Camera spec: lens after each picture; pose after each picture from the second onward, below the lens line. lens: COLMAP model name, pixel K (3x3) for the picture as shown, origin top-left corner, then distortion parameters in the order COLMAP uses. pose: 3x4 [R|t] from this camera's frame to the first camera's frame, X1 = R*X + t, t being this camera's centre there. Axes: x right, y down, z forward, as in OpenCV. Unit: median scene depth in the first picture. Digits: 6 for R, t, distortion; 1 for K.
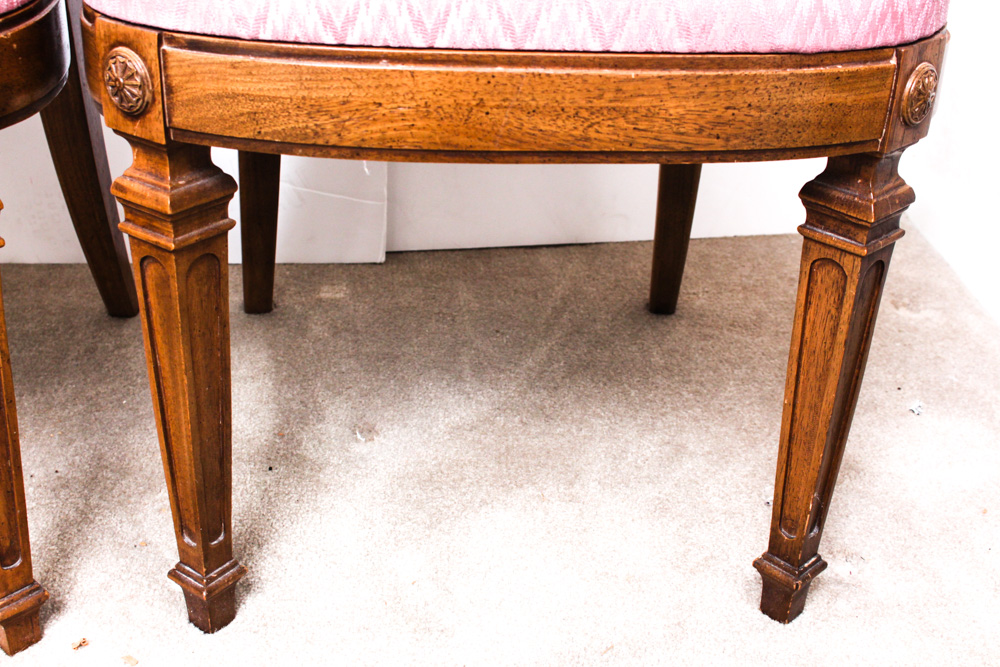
lens RADIAL K [[1294.7, 0, 490.9], [0, 1294.7, 337.2], [0, 0, 1]] dist [-0.072746, 0.000000]
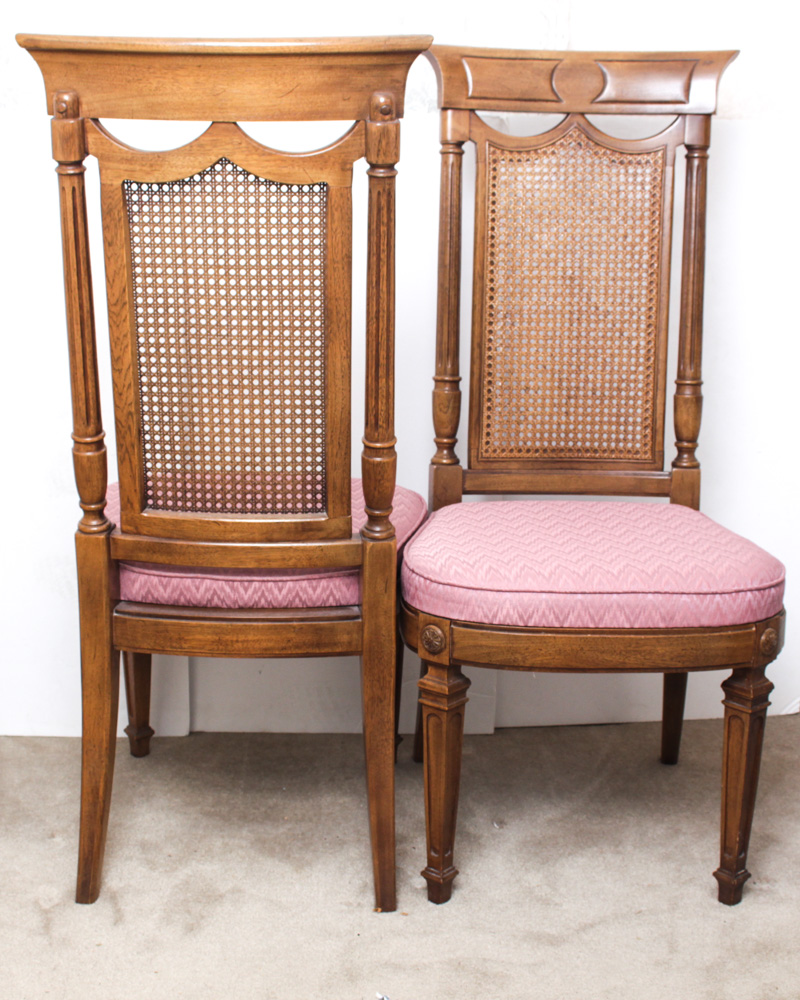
lens RADIAL K [[1553.1, 0, 354.6], [0, 1553.1, 494.6], [0, 0, 1]] dist [-0.113474, 0.000000]
pose [[0.996284, -0.008774, -0.085679, -0.122646], [-0.012286, 0.970144, -0.242220, 0.170265], [0.085246, 0.242372, 0.966431, -1.314471]]
